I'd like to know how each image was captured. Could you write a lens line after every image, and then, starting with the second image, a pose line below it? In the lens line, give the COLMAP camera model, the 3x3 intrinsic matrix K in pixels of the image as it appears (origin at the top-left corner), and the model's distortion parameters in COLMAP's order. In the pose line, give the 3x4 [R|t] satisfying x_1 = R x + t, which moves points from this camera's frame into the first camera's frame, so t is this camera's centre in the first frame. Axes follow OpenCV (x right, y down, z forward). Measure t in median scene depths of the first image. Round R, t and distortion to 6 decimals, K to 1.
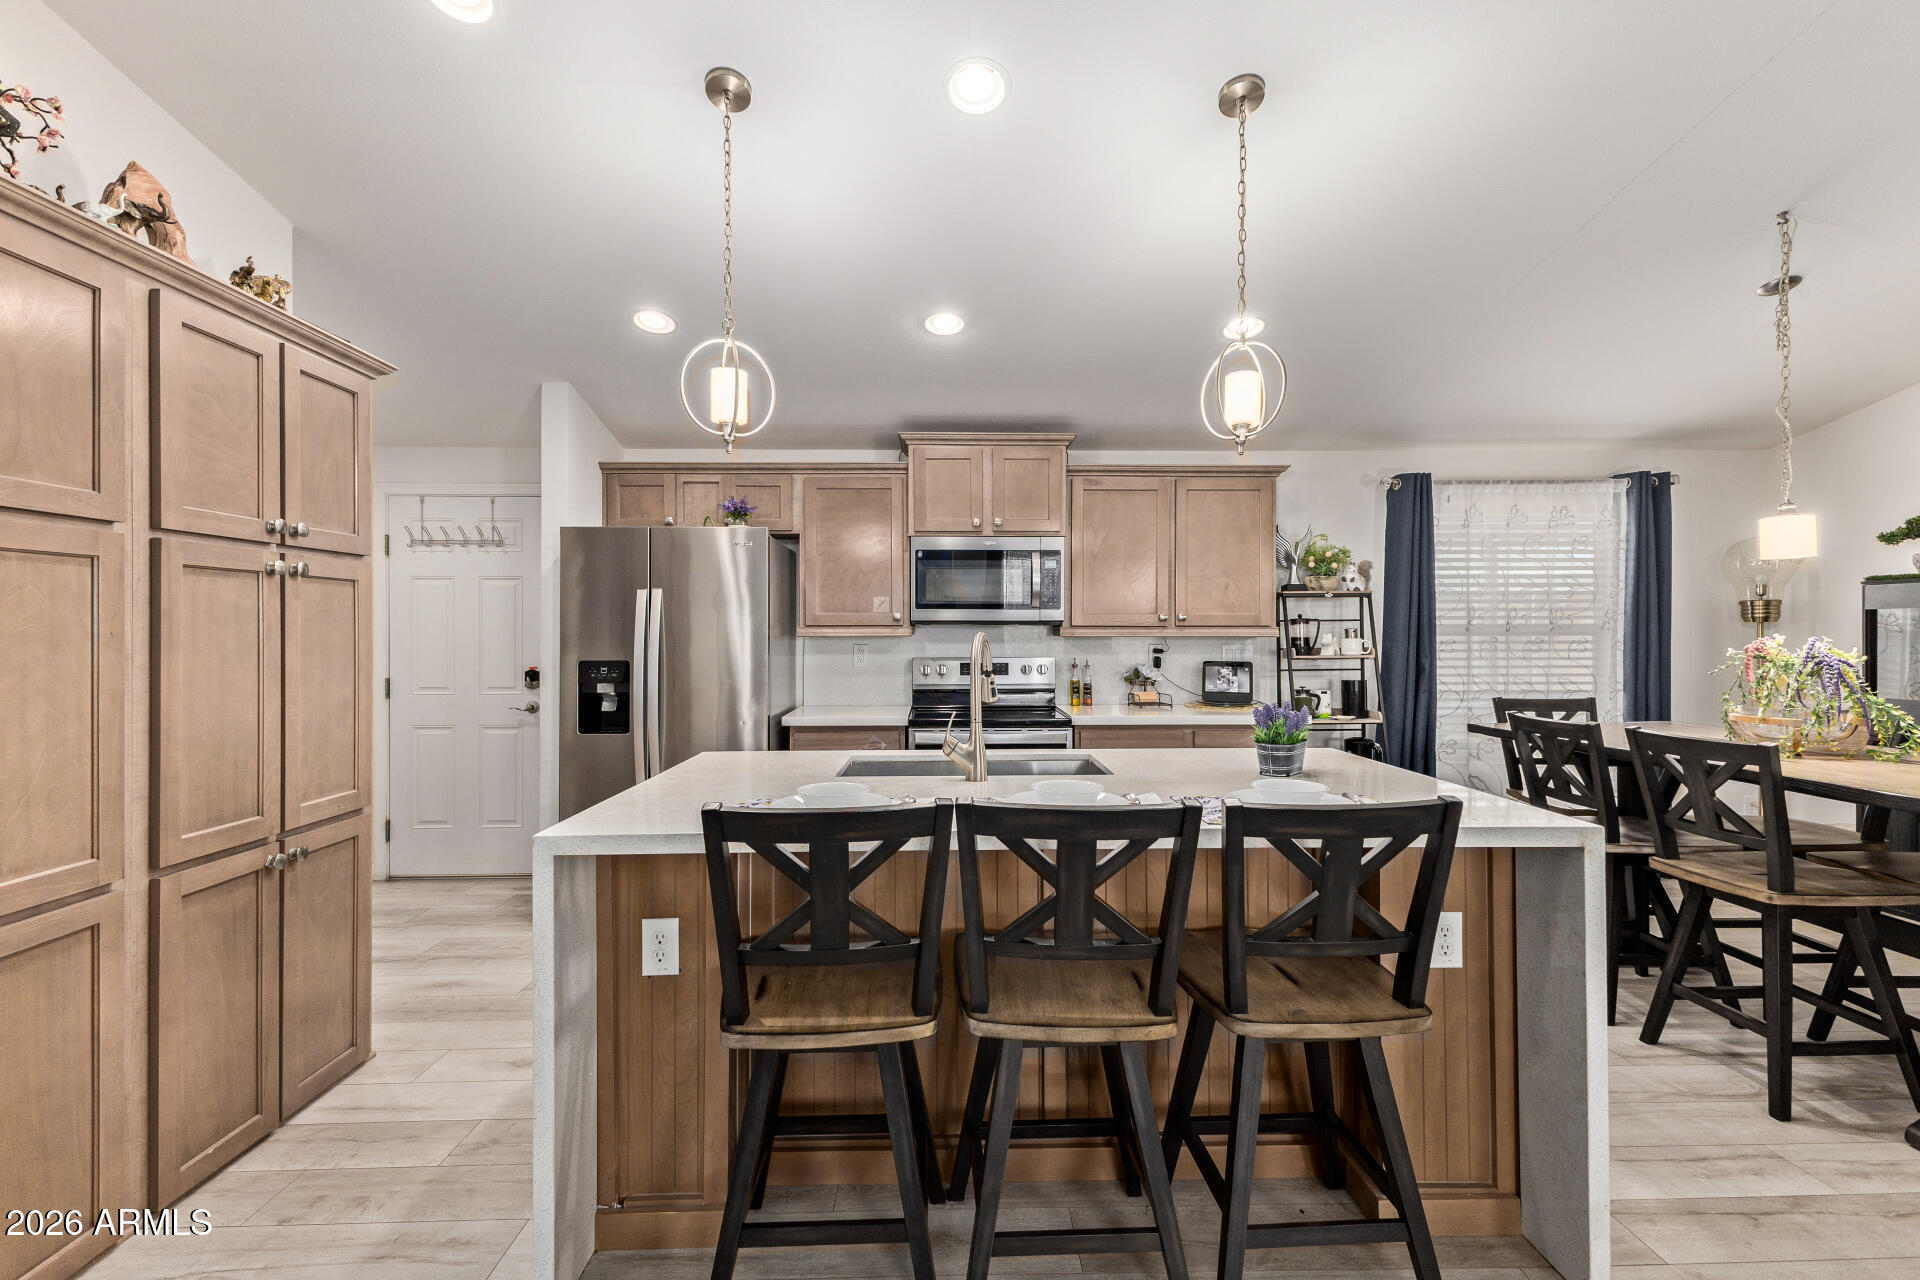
lens RADIAL K [[834.4, 0, 964.5], [0, 834.4, 633.2], [0, 0, 1]] dist [0.001543, 0.000103]
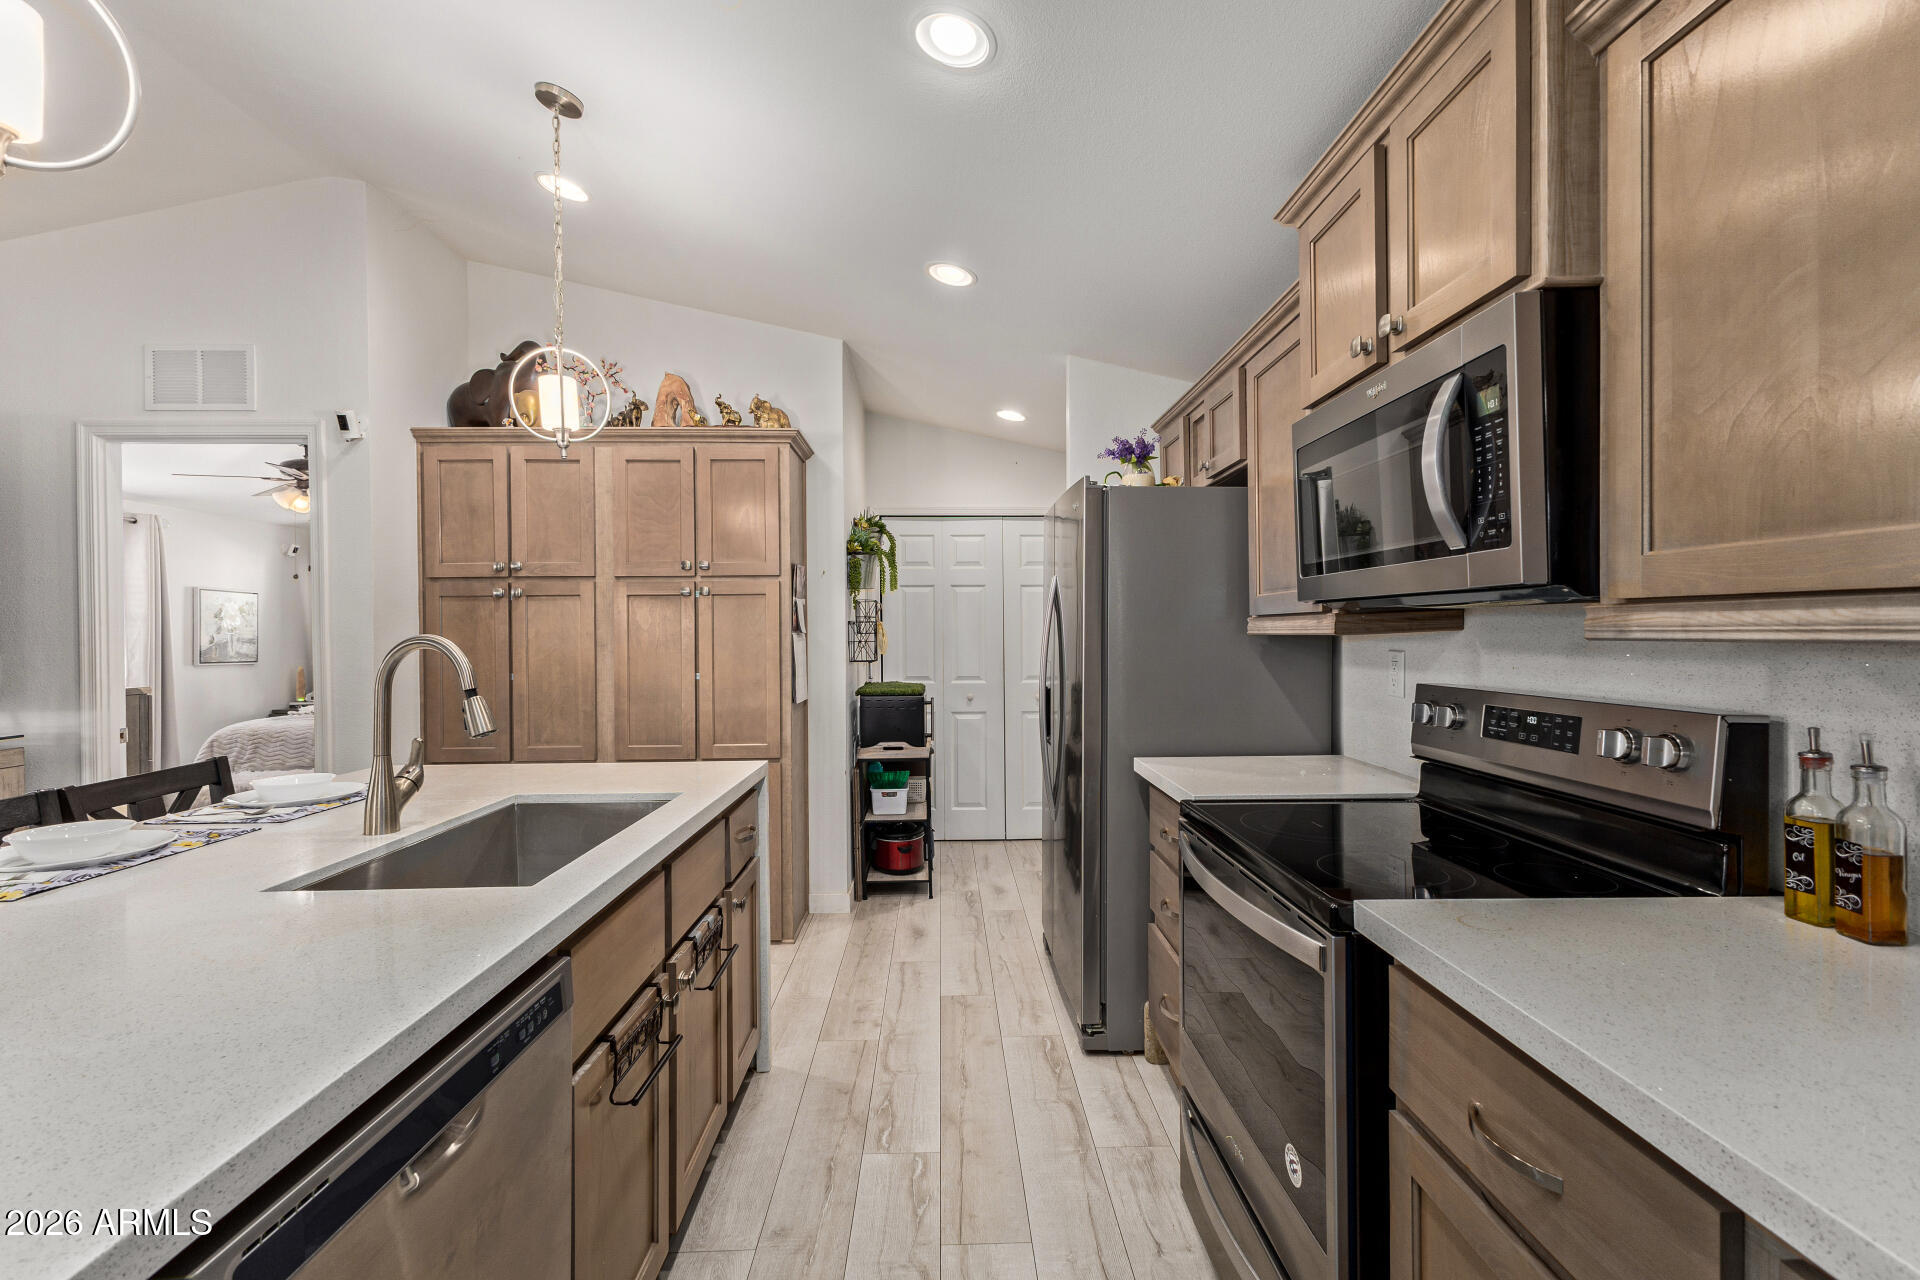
lens RADIAL K [[834.4, 0, 965.3], [0, 834.4, 642.1], [0, 0, 1]] dist [0.001543, 0.000103]
pose [[0.004958, 0.011291, -0.999924, 0.923032], [0.007044, 0.999911, 0.011326, 0.004284], [0.999963, -0.007099, 0.004878, 1.832942]]
